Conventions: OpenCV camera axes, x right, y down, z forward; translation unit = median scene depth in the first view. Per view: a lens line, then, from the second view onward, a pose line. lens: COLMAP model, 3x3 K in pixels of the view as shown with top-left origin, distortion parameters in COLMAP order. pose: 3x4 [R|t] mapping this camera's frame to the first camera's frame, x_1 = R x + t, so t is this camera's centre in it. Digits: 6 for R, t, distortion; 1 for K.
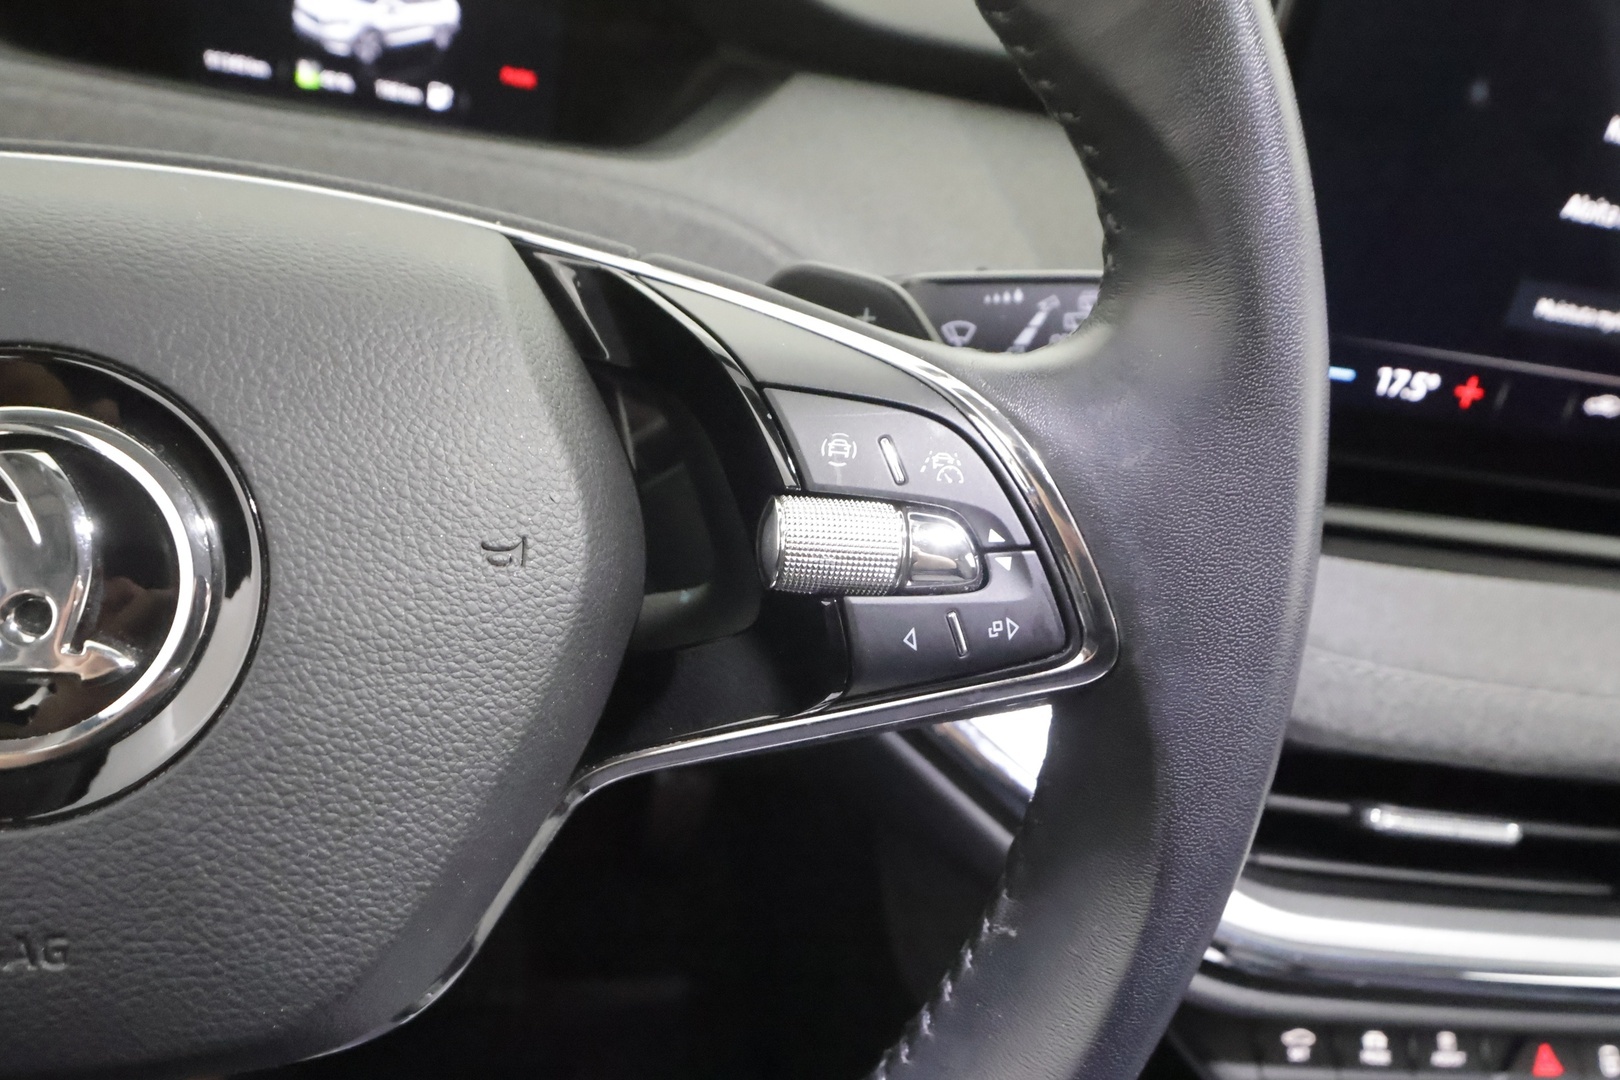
lens RADIAL K [[1313.7, 0, 801.4], [0, 1313.7, 604.0], [0, 0, 1]] dist [0.002392, 0.000218]
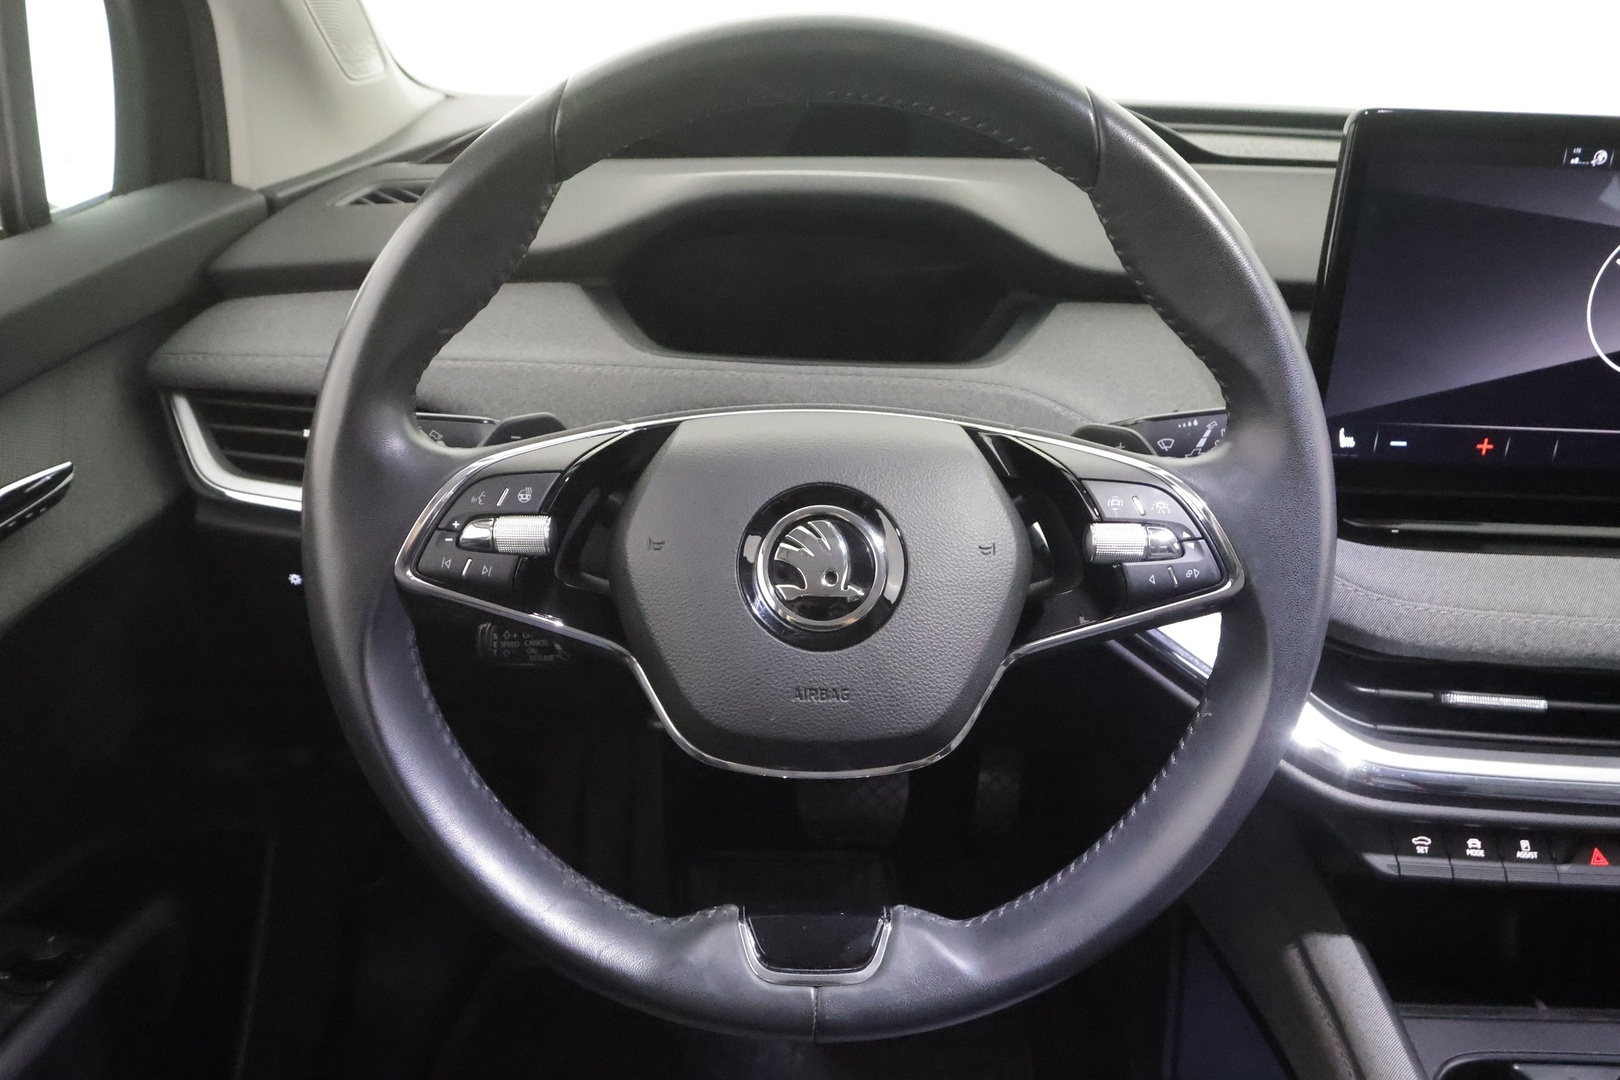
lens RADIAL K [[1164.5, 0, 772.8], [0, 1164.5, 530.1], [0, 0, 1]] dist [-0.006015, 0.003884]
pose [[0.971810, -0.069133, -0.225403, -0.101040], [0.043025, 0.991991, -0.118753, 0.153355], [0.231808, 0.105708, 0.967001, -1.176812]]
